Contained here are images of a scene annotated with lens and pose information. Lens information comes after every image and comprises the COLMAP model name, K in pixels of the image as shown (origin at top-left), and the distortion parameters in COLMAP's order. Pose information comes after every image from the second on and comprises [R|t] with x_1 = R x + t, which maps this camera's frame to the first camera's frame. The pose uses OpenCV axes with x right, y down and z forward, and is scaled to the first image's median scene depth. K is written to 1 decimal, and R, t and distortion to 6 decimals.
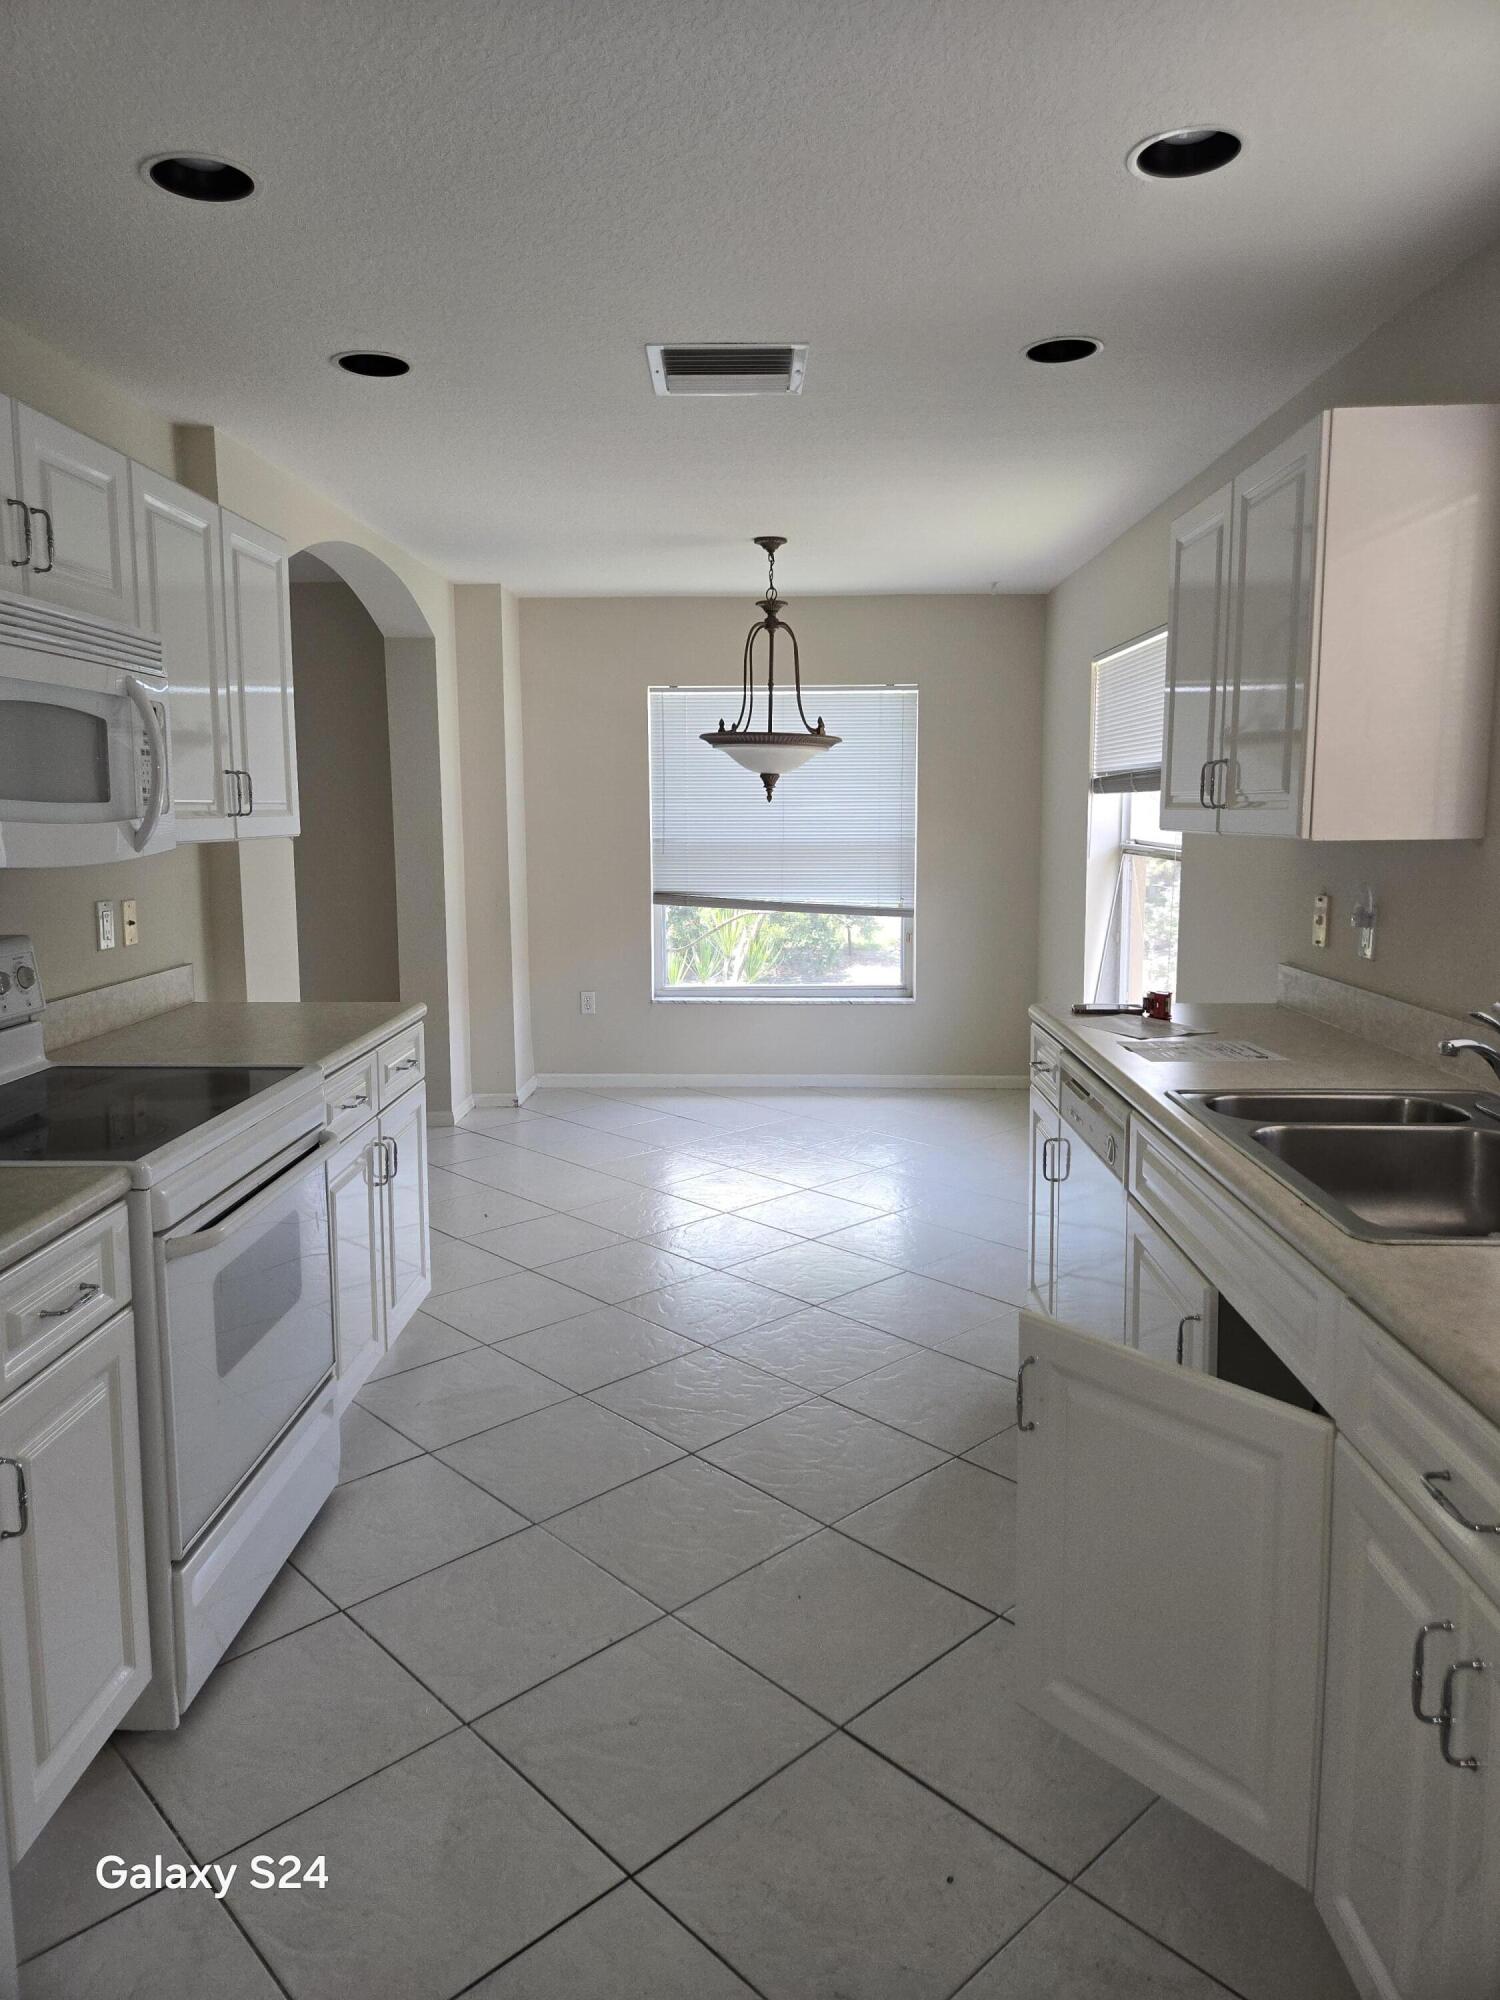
lens RADIAL K [[1341.5, 0, 747.7], [0, 1341.5, 1006.7], [0, 0, 1]] dist [0.044239, -0.029577]
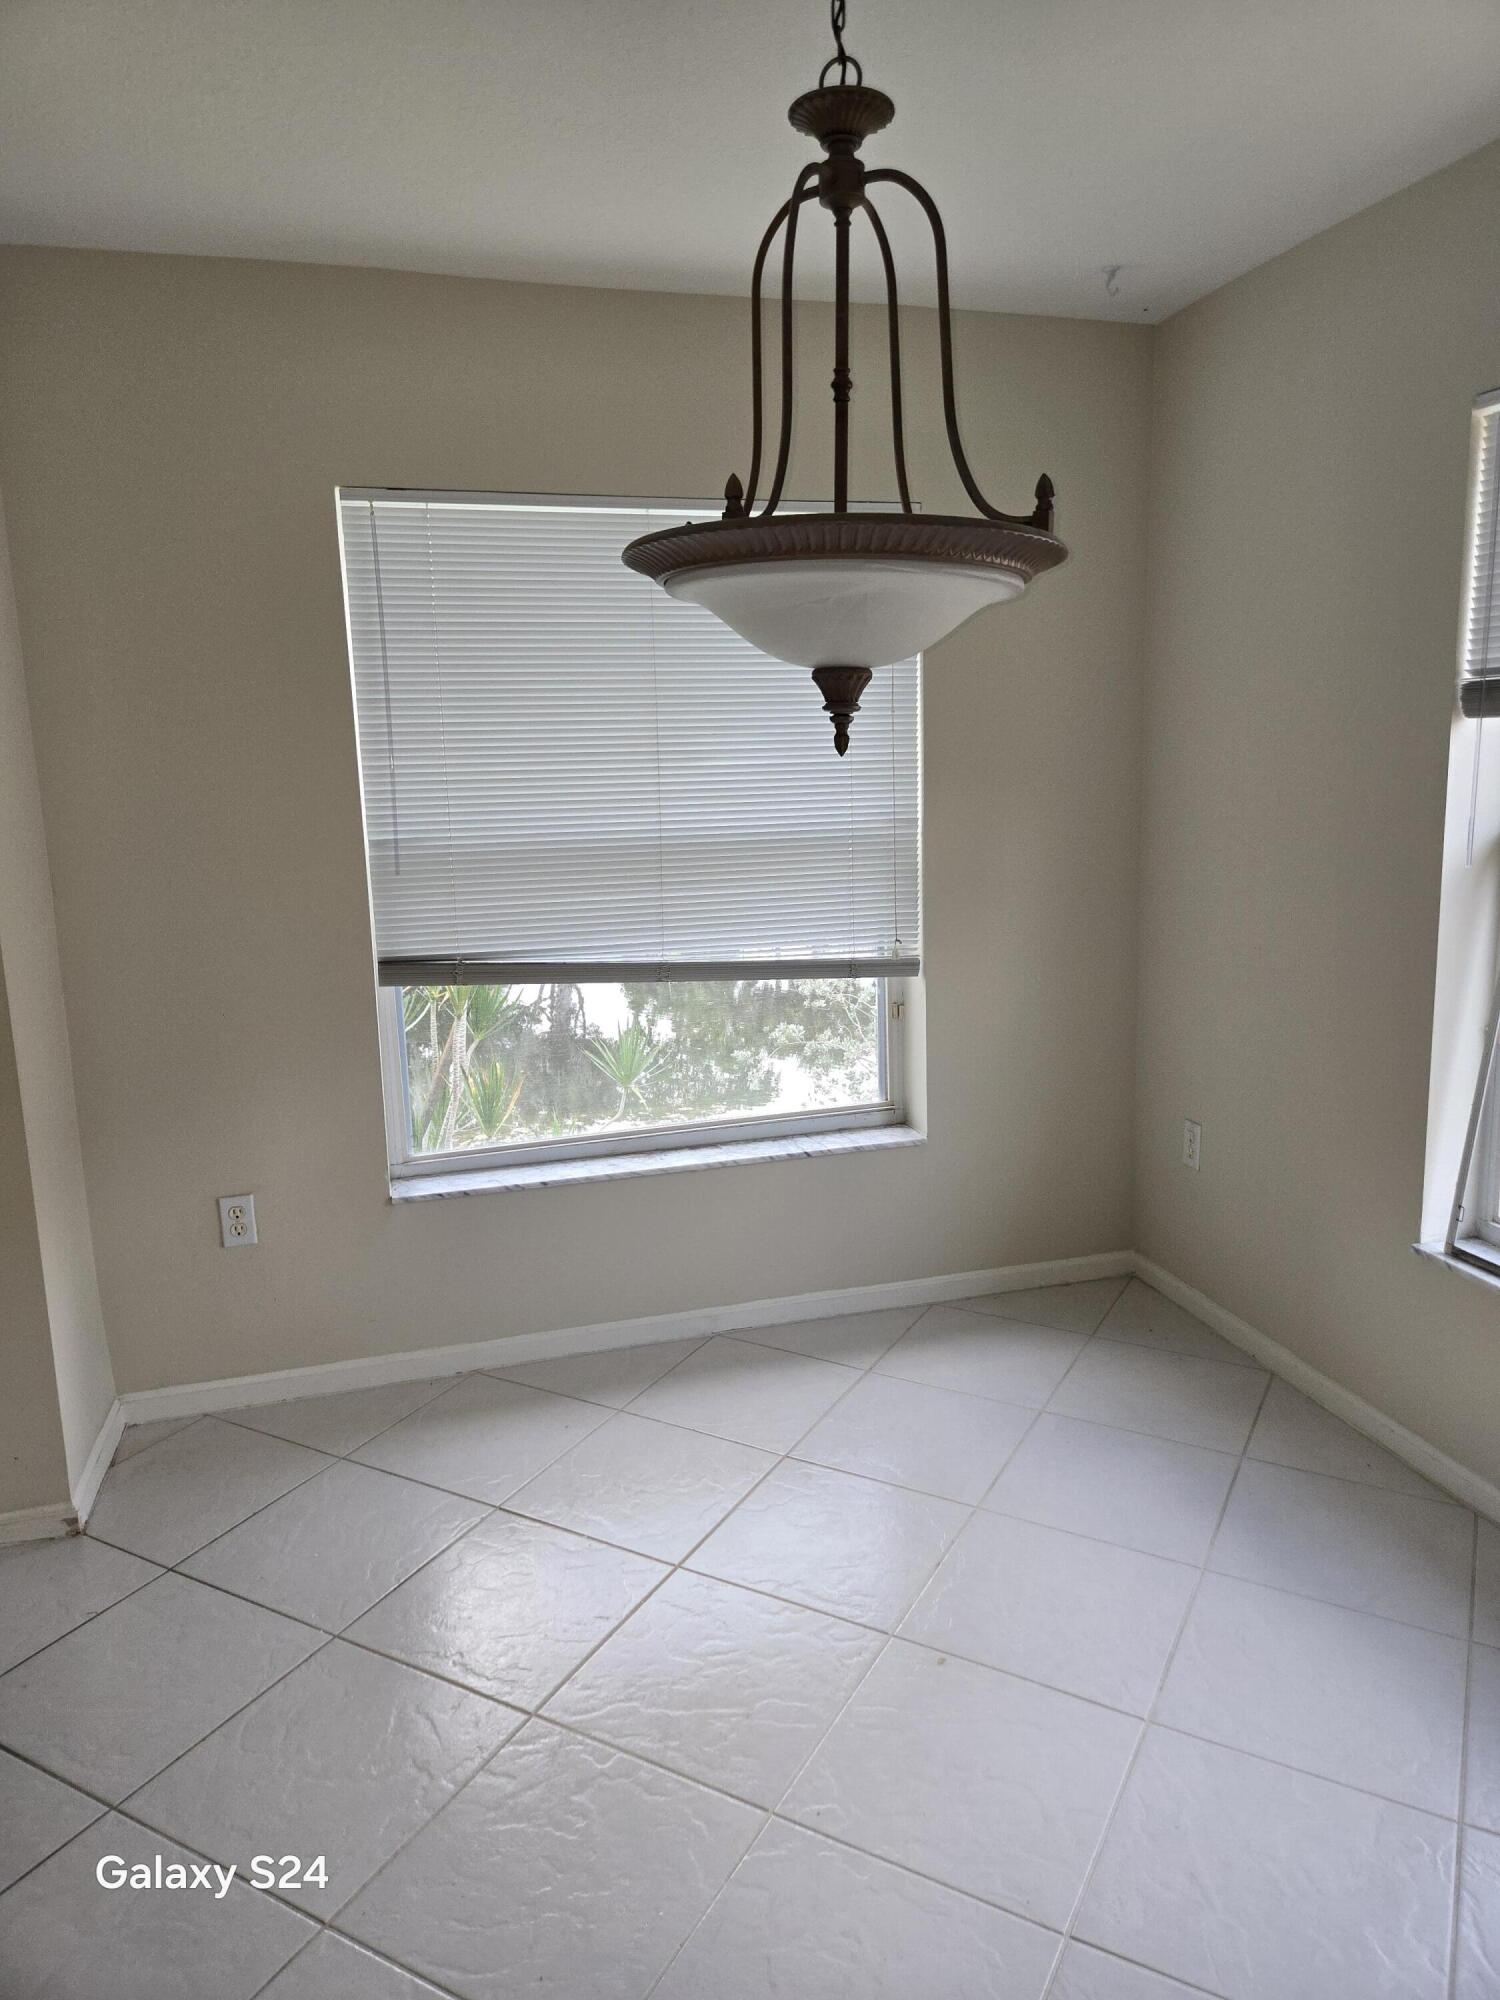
lens RADIAL K [[1341.5, 0, 760.2], [0, 1341.5, 990.4], [0, 0, 1]] dist [0.044239, -0.029577]
pose [[0.952633, -0.073400, 0.295131, -0.087742], [0.064970, 0.997153, 0.038281, -0.089968], [-0.297101, -0.017293, 0.954689, 0.571885]]
